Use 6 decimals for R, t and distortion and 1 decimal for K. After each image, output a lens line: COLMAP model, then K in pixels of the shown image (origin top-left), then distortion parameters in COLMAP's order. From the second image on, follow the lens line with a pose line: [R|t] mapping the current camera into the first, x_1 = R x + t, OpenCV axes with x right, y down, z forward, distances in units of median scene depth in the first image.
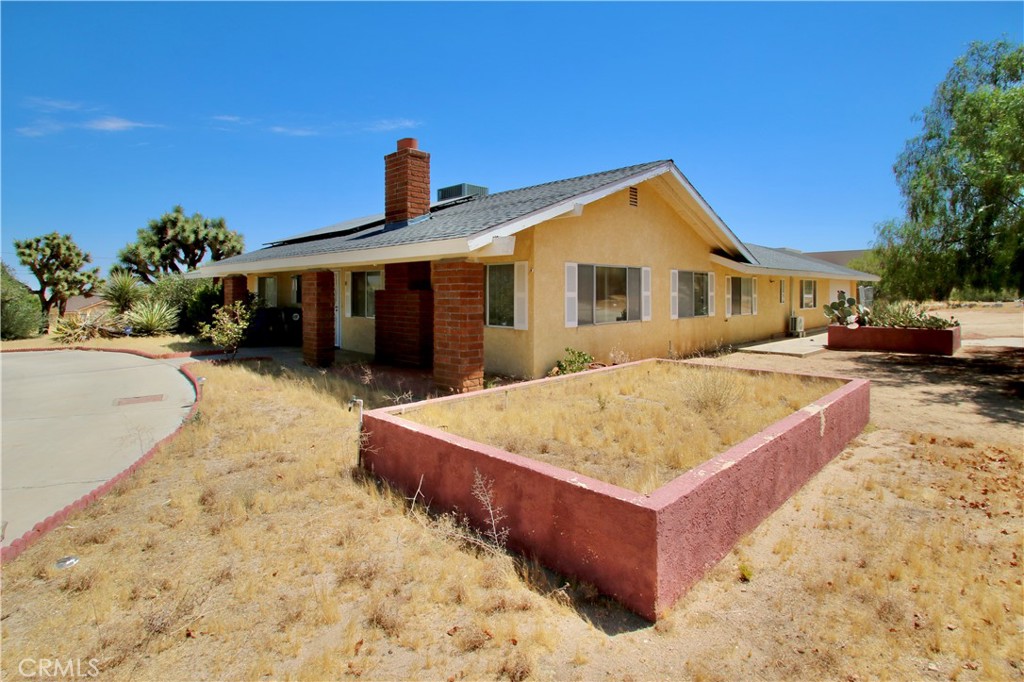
lens RADIAL K [[517.1, 0, 512.0], [0, 517.1, 341.0], [0, 0, 1]] dist [-0.002812, 0.000013]
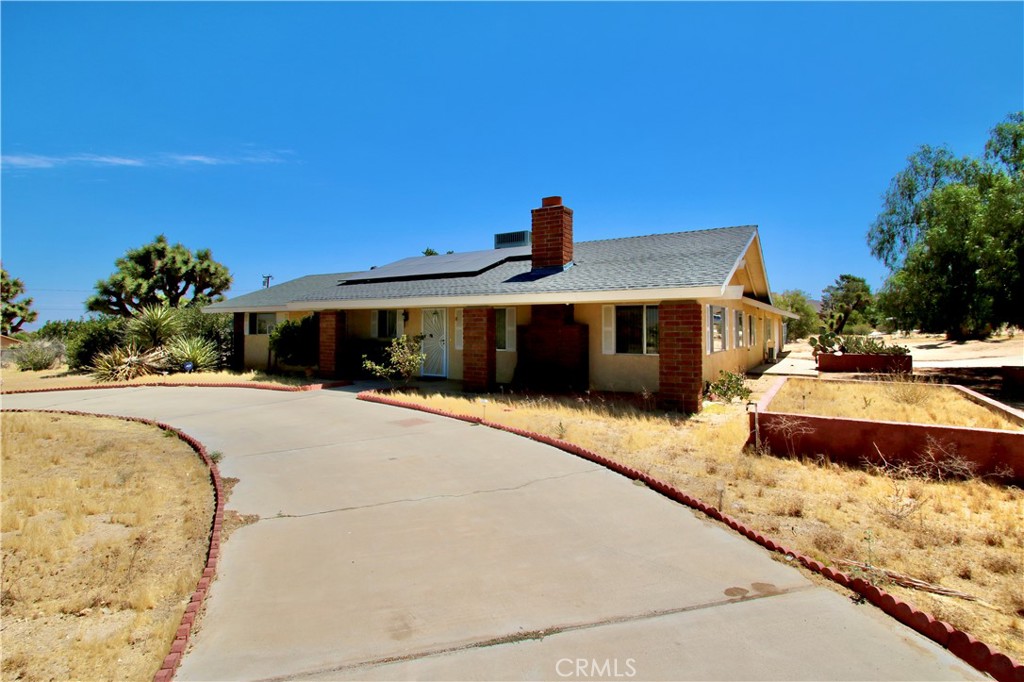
lens RADIAL K [[517.1, 0, 512.0], [0, 517.1, 341.0], [0, 0, 1]] dist [-0.002812, 0.000013]
pose [[0.977375, -0.004926, 0.211454, -0.318871], [0.019009, 0.997729, -0.064620, 0.006429], [-0.210656, 0.067178, 0.975249, -0.064097]]
